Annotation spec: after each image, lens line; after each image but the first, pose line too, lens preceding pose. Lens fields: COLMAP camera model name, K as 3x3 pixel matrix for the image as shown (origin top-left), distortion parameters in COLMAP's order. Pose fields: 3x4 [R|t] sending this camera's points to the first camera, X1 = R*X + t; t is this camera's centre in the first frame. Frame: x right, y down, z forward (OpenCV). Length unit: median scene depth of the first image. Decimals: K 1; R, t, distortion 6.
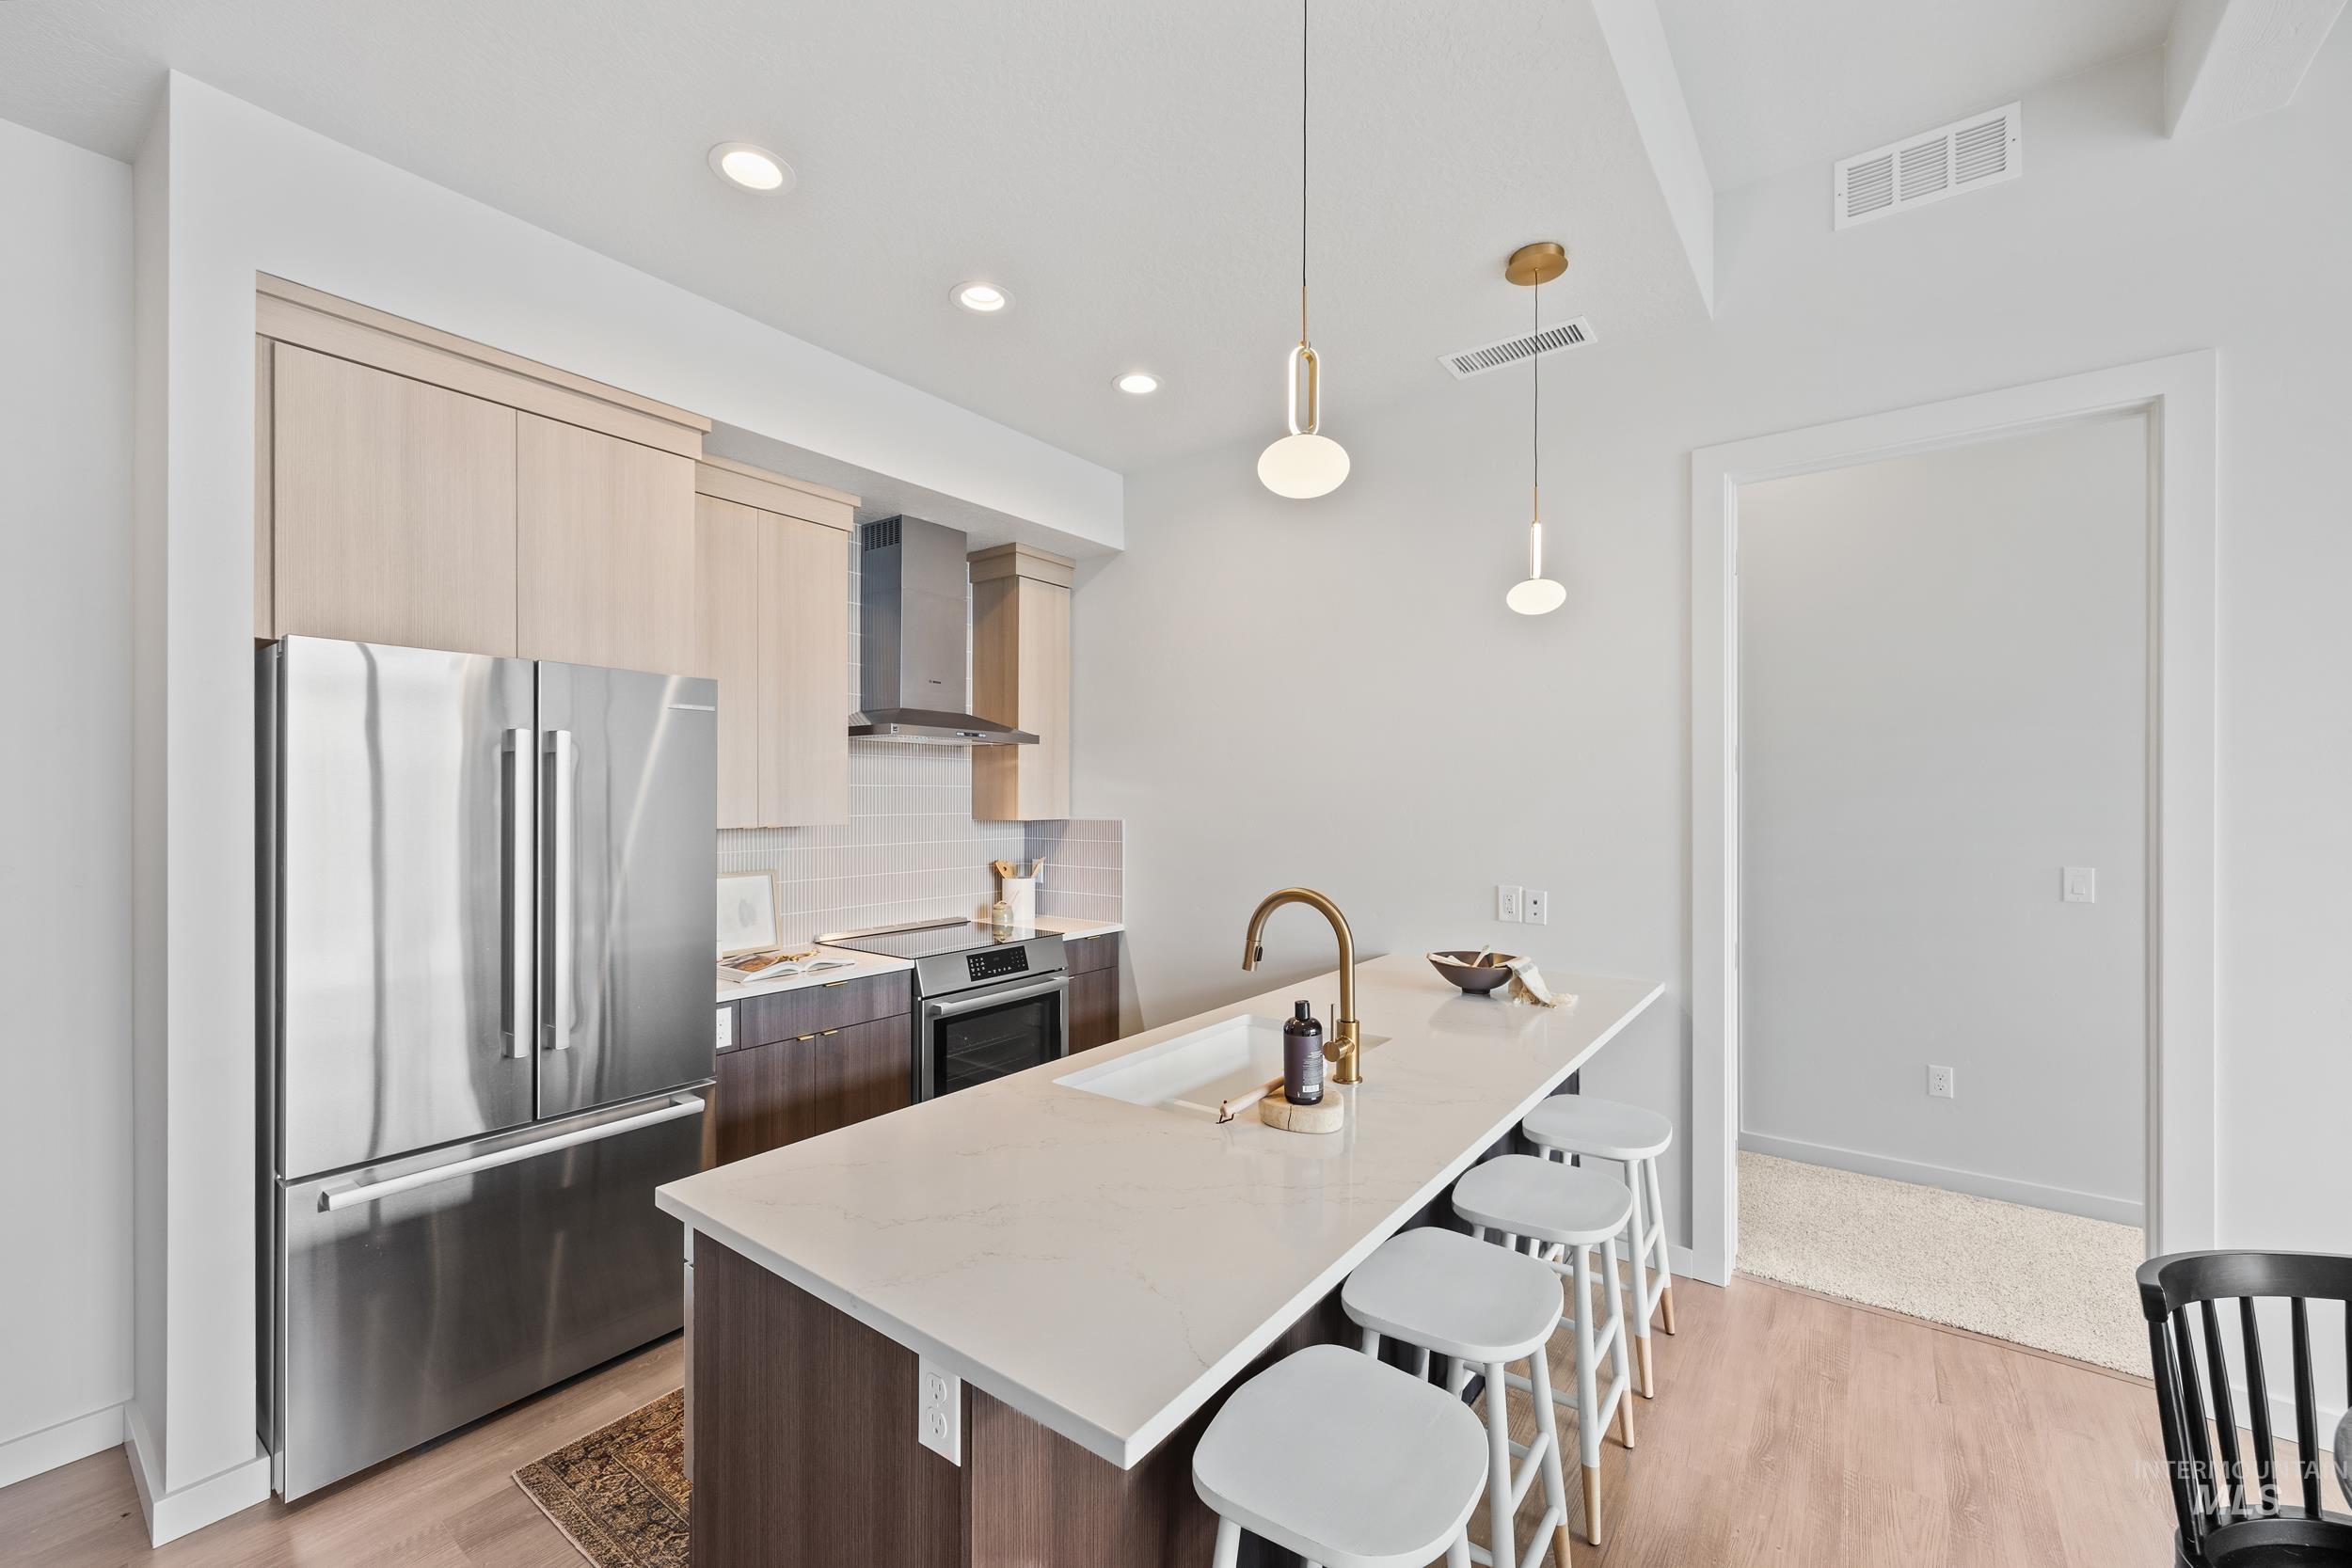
lens RADIAL K [[947.3, 0, 1176.0], [0, 947.3, 784.0], [0, 0, 1]] dist [-0.000676, 0.000072]
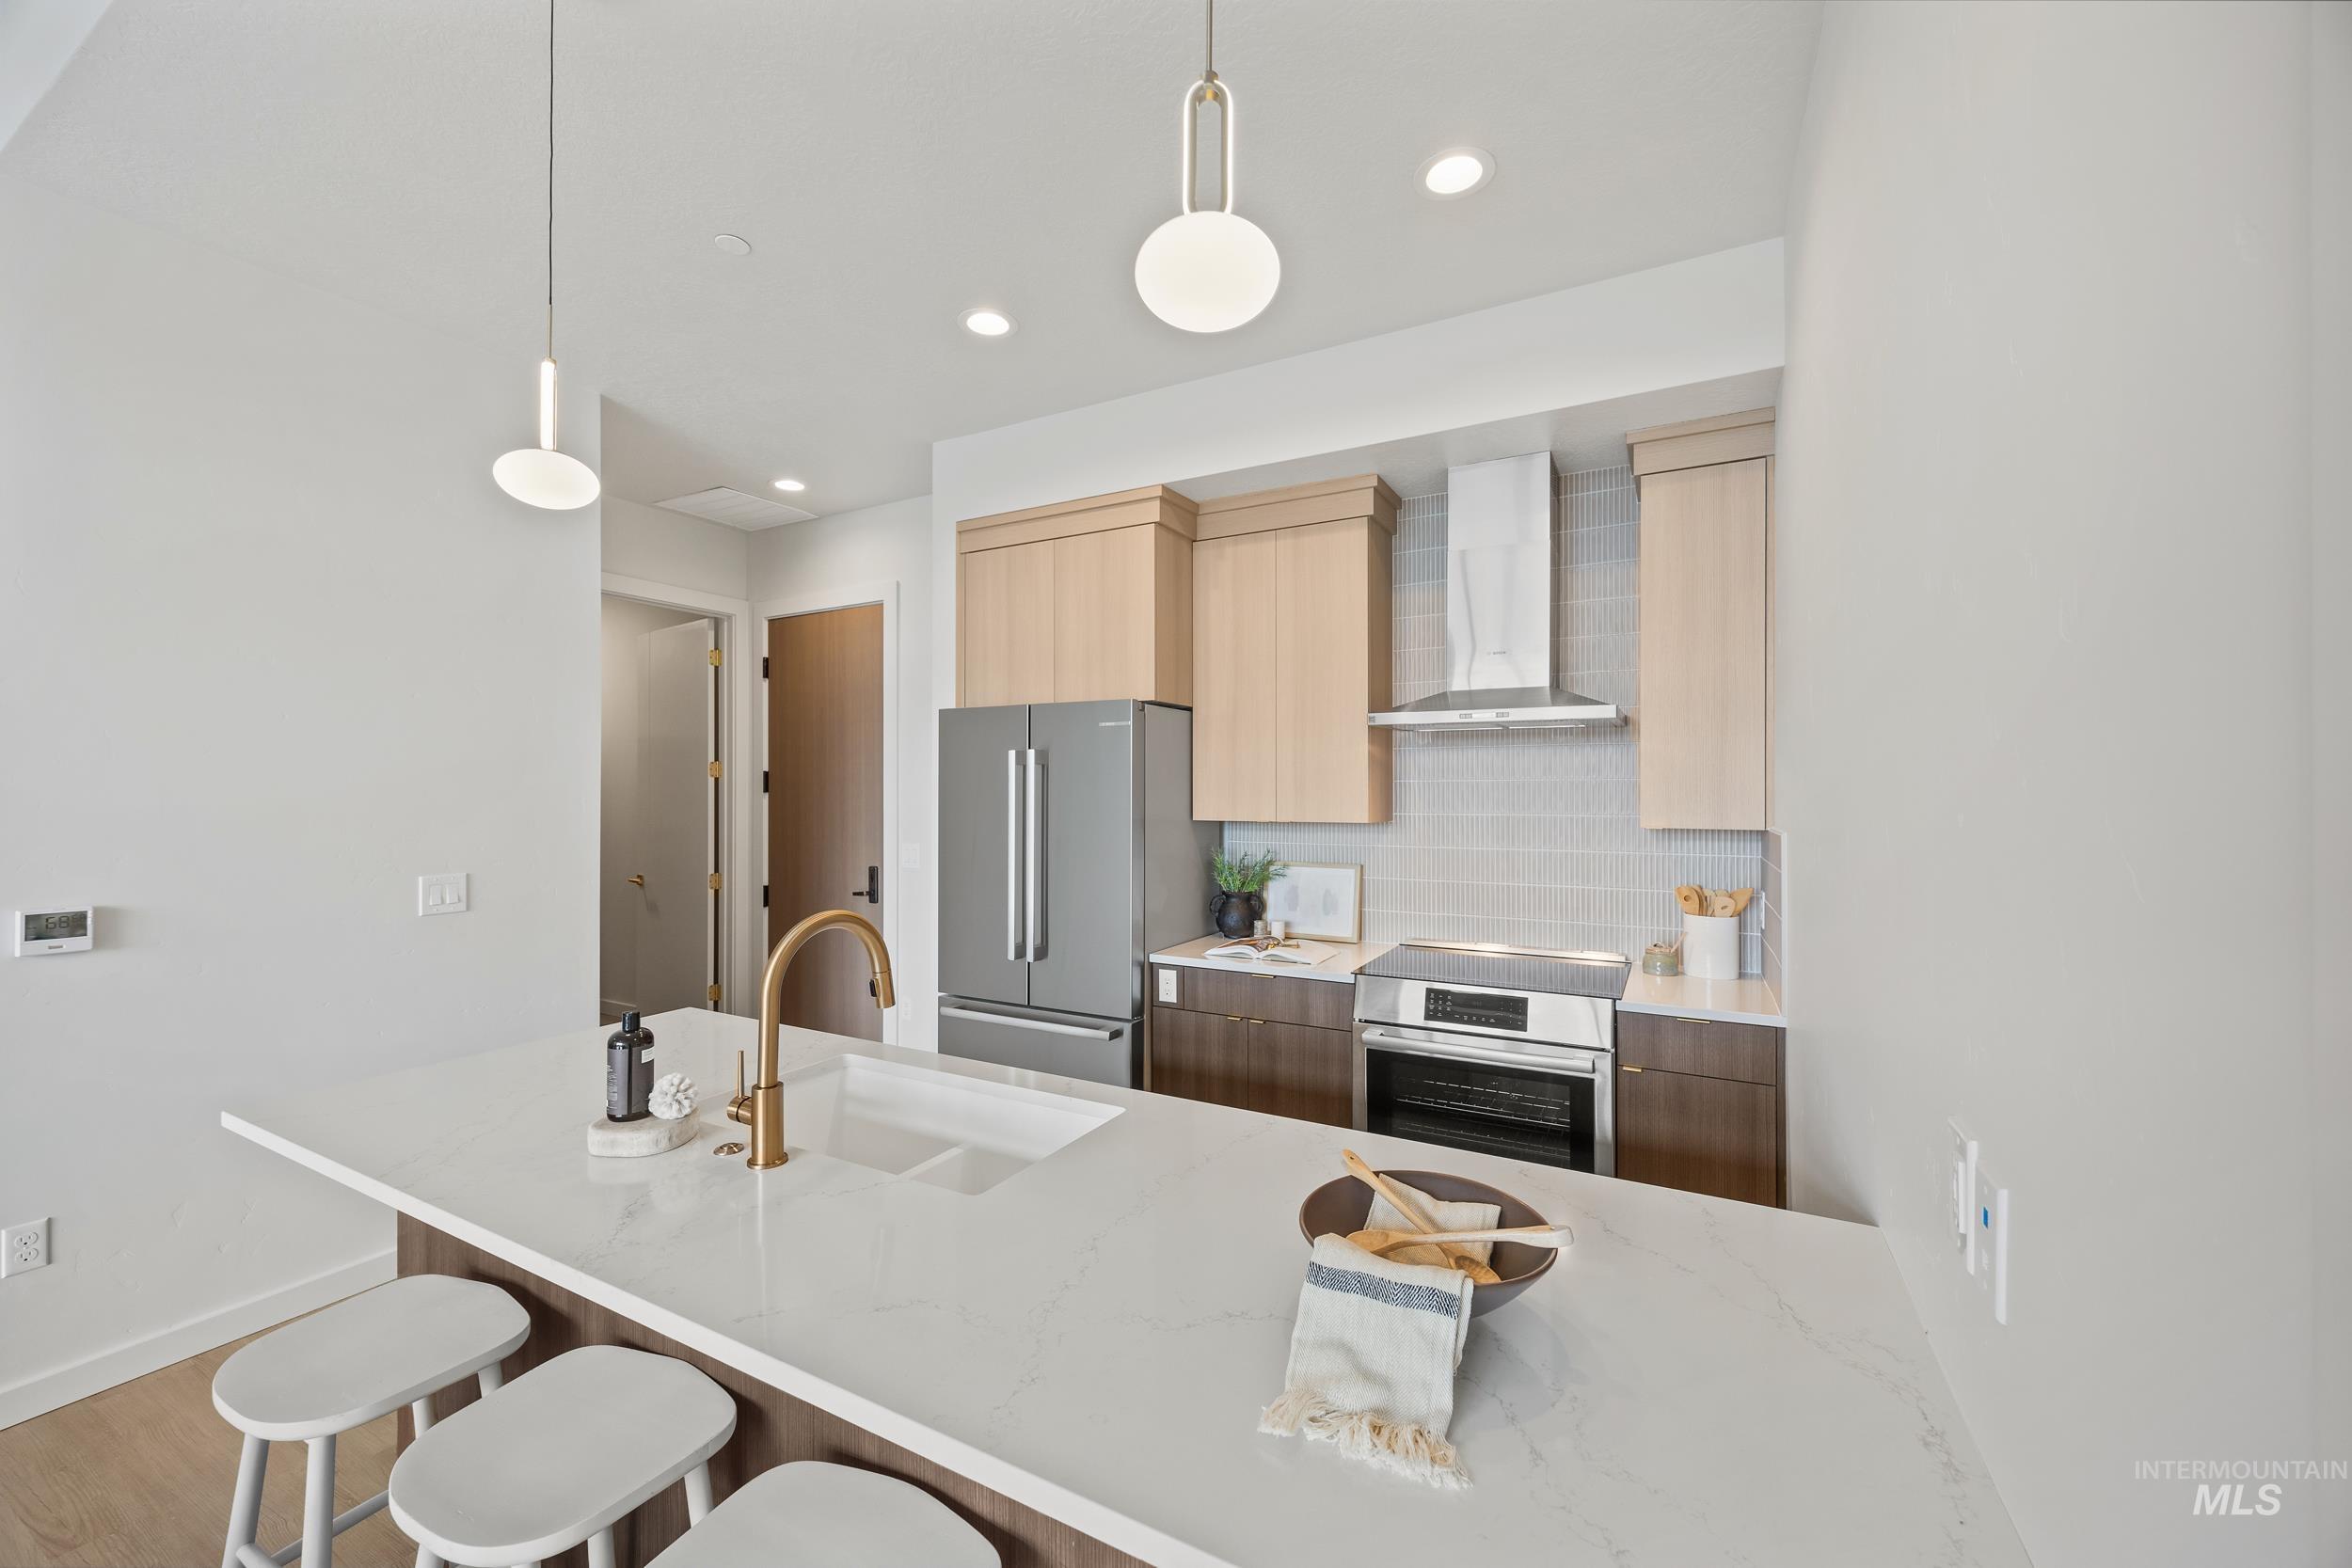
lens RADIAL K [[909.5, 0, 1176.0], [0, 909.5, 784.0], [0, 0, 1]] dist [-0.000282, 0.000213]
pose [[0.140237, -0.007877, -0.990087, 0.530993], [0.013959, 0.999885, -0.005978, 0.005938], [0.990020, -0.012982, 0.140330, 0.673393]]
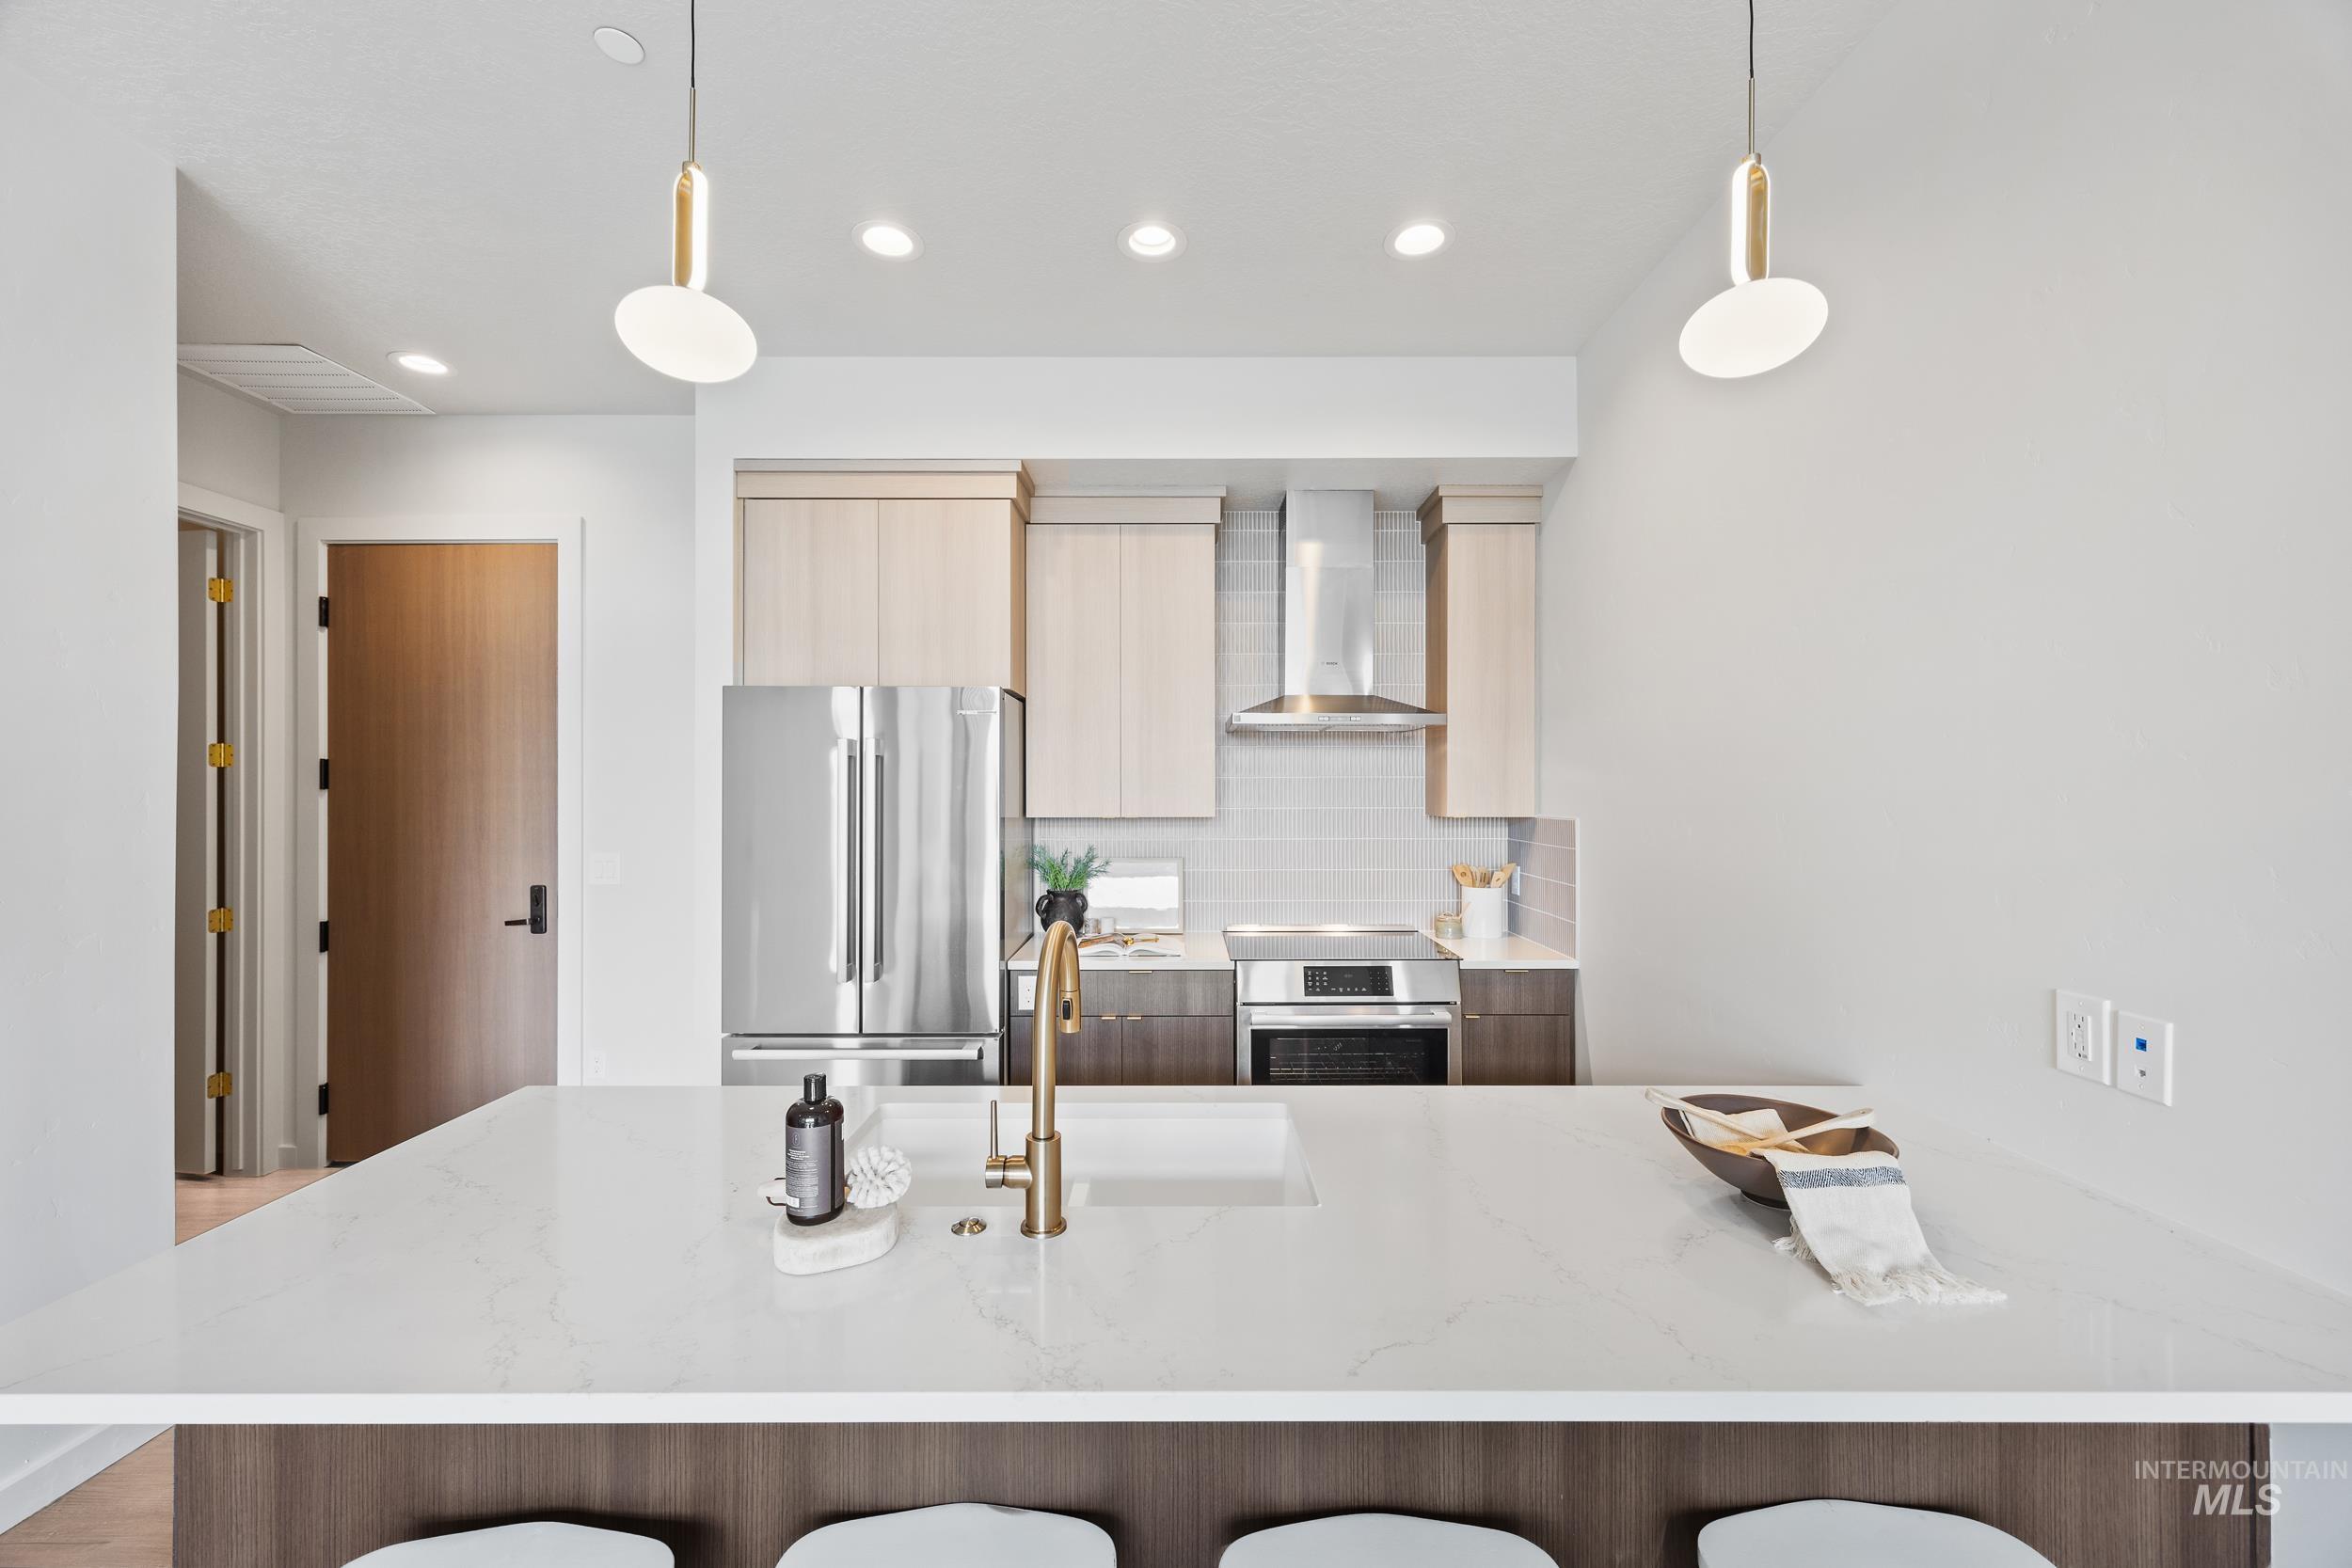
lens RADIAL K [[917.8, 0, 1176.0], [0, 917.8, 784.0], [0, 0, 1]] dist [0.001639, 0.000187]
pose [[0.597018, -0.005935, -0.802206, 0.403878], [0.012287, 0.999923, 0.001746, 0.005587], [0.802133, -0.010899, 0.597045, 0.384175]]
